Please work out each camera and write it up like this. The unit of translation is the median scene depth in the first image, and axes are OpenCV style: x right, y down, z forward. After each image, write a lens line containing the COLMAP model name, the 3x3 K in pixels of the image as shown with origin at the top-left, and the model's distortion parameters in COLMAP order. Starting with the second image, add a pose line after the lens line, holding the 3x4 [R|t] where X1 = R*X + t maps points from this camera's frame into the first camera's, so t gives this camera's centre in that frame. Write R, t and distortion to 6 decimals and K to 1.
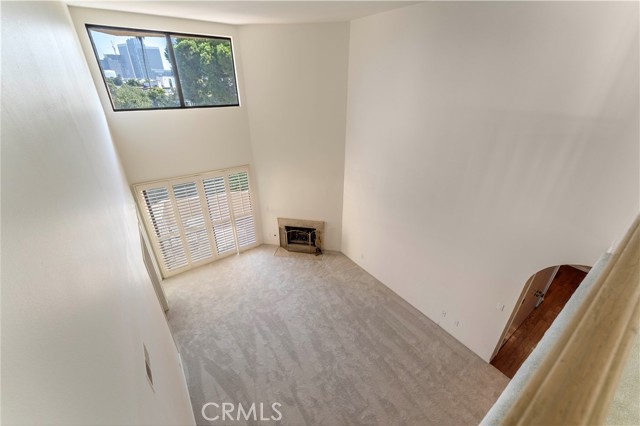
lens RADIAL K [[256.8, 0, 319.8], [0, 256.8, 212.7], [0, 0, 1]] dist [0.000100, 0.000052]
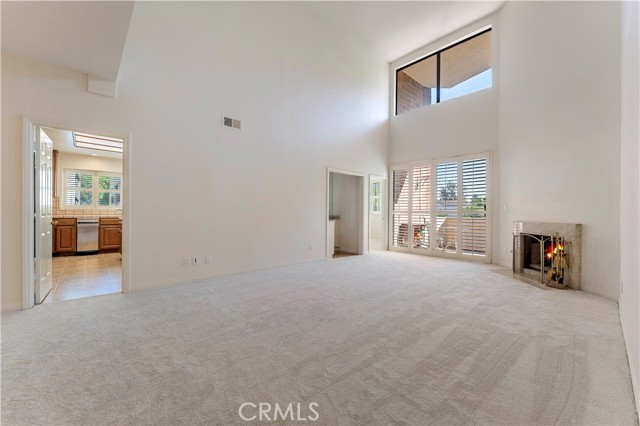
lens RADIAL K [[256.8, 0, 319.6], [0, 256.8, 212.0], [0, 0, 1]] dist [0.000100, 0.000052]
pose [[0.119270, -0.003730, -0.992855, 0.458817], [-0.463482, 0.884140, -0.058999, 0.283915], [0.878043, 0.467208, 0.103723, 0.471354]]
